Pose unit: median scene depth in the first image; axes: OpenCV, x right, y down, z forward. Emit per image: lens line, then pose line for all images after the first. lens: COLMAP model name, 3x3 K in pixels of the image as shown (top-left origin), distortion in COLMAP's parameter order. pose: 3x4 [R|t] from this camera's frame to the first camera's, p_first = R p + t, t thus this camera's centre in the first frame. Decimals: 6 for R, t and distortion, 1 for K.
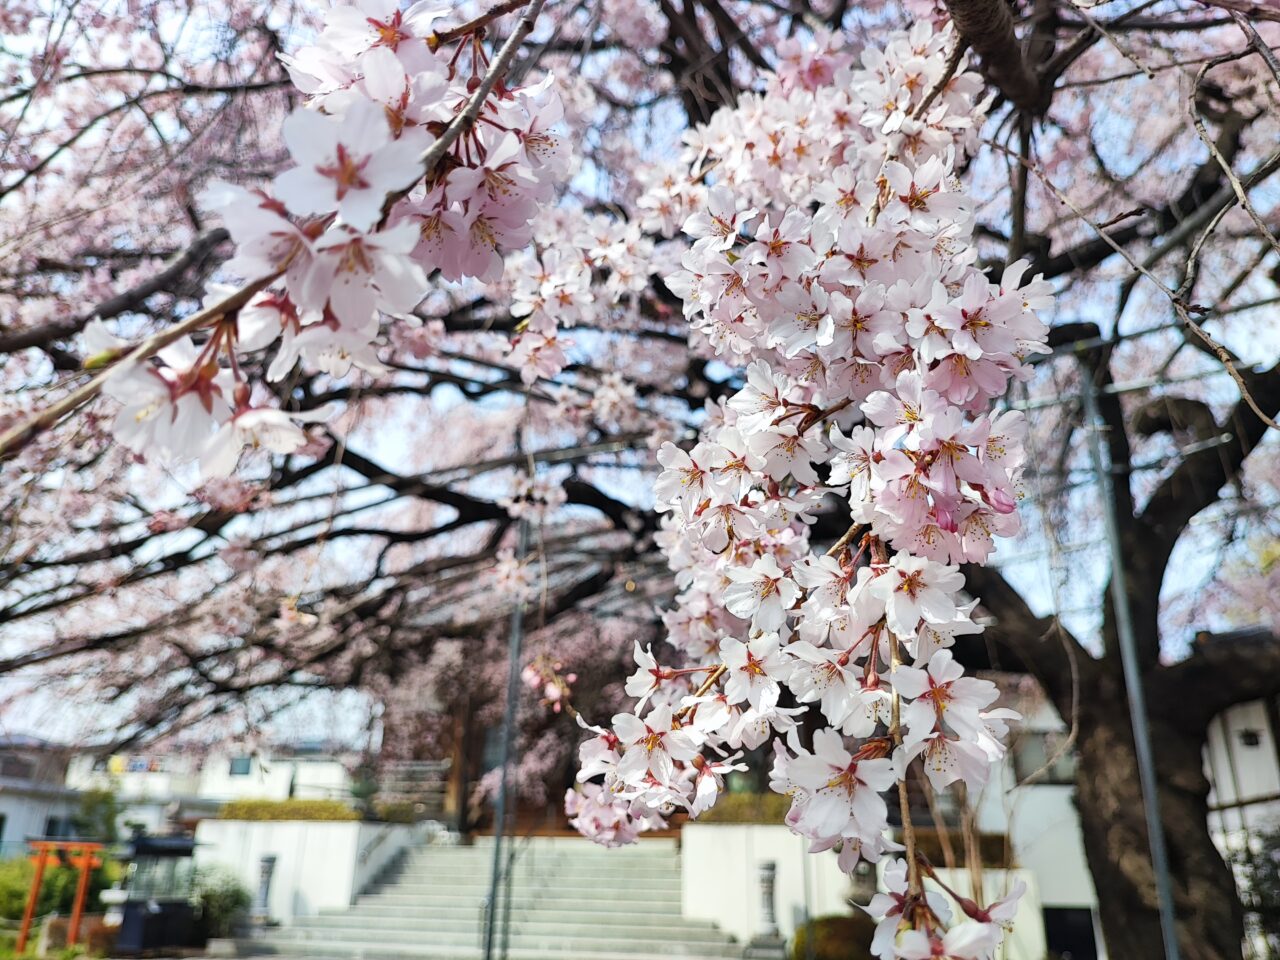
lens RADIAL K [[953.4, 0, 639.5], [0, 953.4, 480.7], [0, 0, 1]] dist [-0.004371, -0.007567]
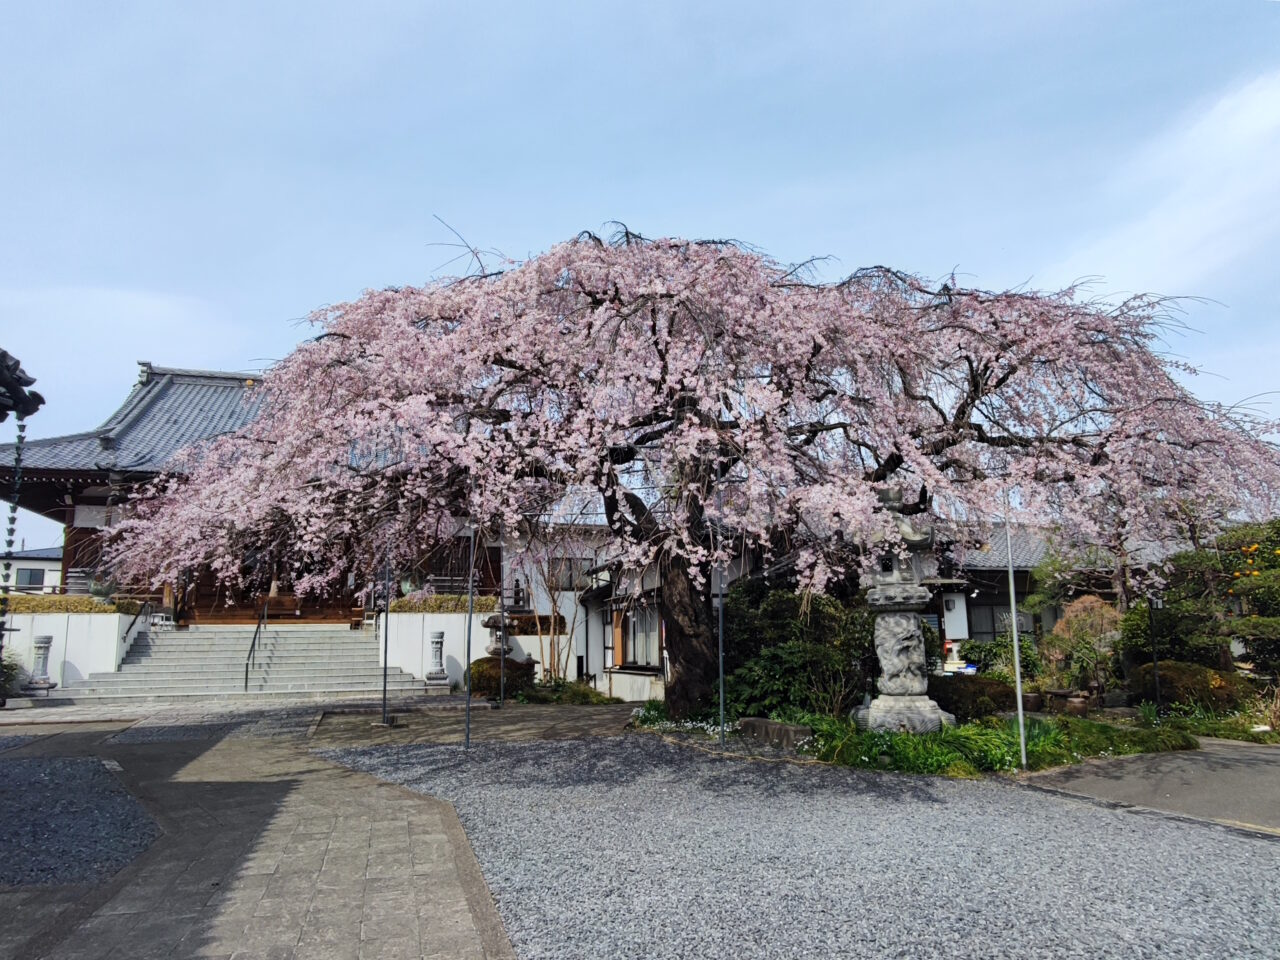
lens RADIAL K [[817.7, 0, 640.6], [0, 817.7, 514.1], [0, 0, 1]] dist [-0.029590, 0.007320]
pose [[0.838149, 0.058213, 0.542325, -0.321852], [-0.173721, 0.971000, 0.164254, -0.092225], [-0.517036, -0.231882, 0.823956, -0.291629]]
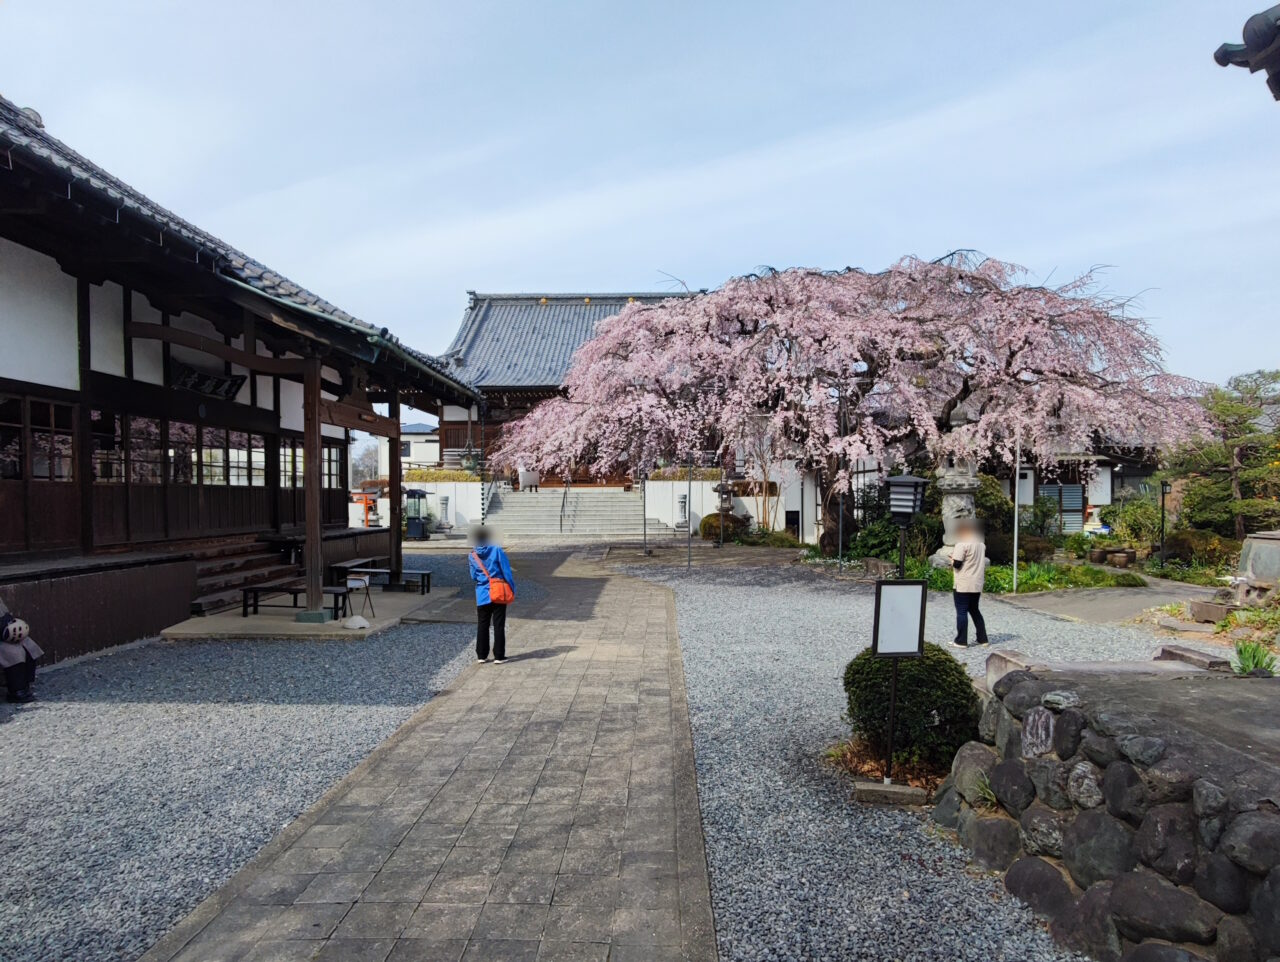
lens RADIAL K [[817.7, 0, 638.4], [0, 817.7, 492.5], [0, 0, 1]] dist [-0.029590, 0.007320]
pose [[0.967743, -0.018571, 0.251253, -0.439164], [-0.074865, 0.931035, 0.357168, -0.297476], [-0.240558, -0.364457, 0.899613, -0.736229]]
